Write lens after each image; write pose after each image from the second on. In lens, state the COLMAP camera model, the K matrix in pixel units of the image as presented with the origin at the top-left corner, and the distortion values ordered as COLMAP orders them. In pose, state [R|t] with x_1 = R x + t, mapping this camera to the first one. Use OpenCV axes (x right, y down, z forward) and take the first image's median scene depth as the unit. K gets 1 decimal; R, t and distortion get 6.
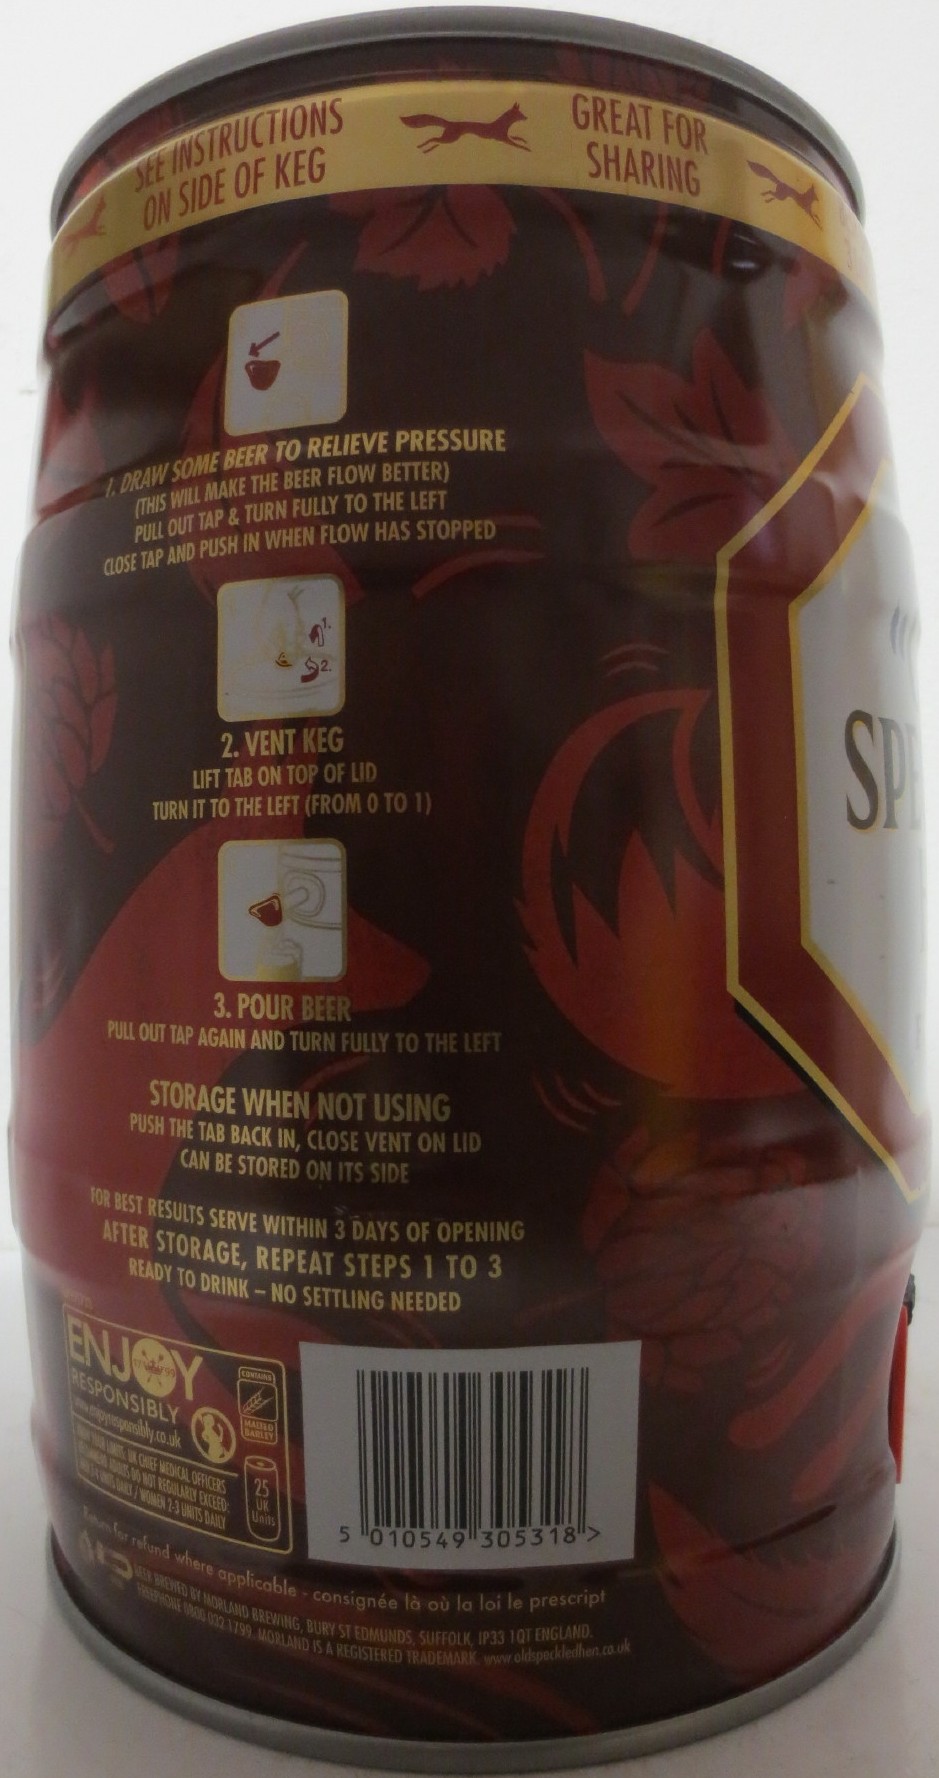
lens RADIAL K [[1312.1, 0, 469.5], [0, 1312.1, 889.0], [0, 0, 1]] dist [-0.023856, -0.003272]
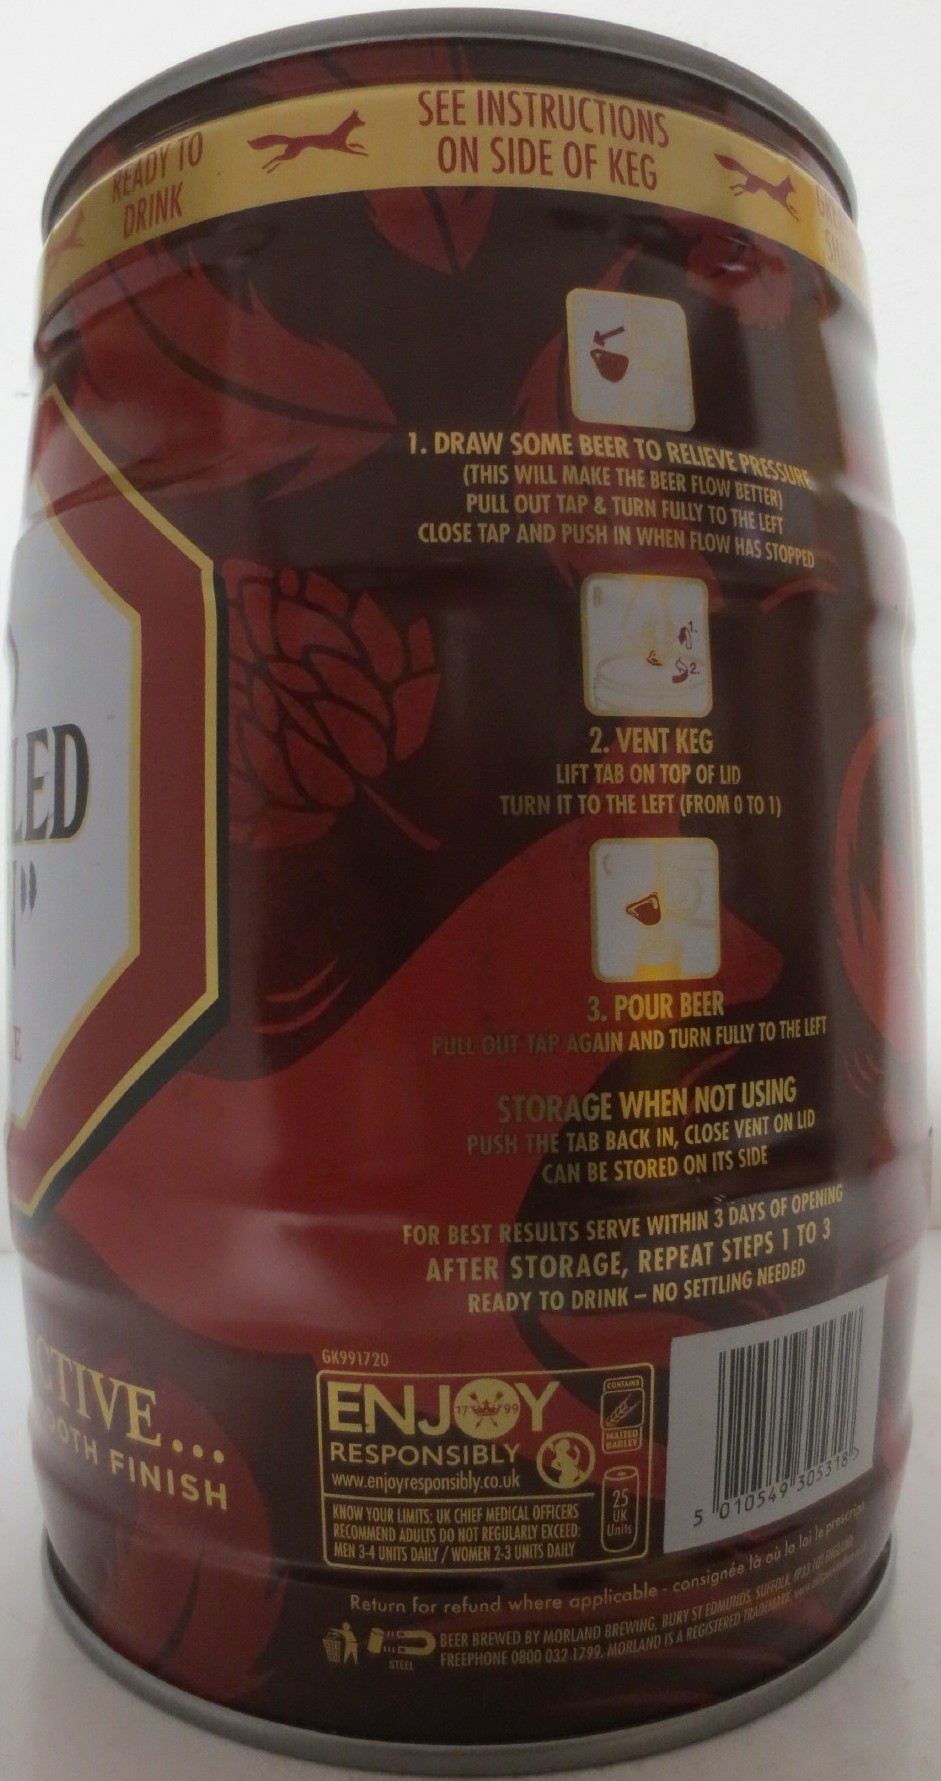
lens RADIAL K [[1306.2, 0, 470.5], [0, 1306.2, 890.5], [0, 0, 1]] dist [-0.034704, 0.003999]
pose [[0.812220, -0.007813, 0.583299, -0.832182], [0.011880, 0.999924, -0.003148, 0.003607], [-0.583230, 0.009487, 0.812252, 0.274622]]
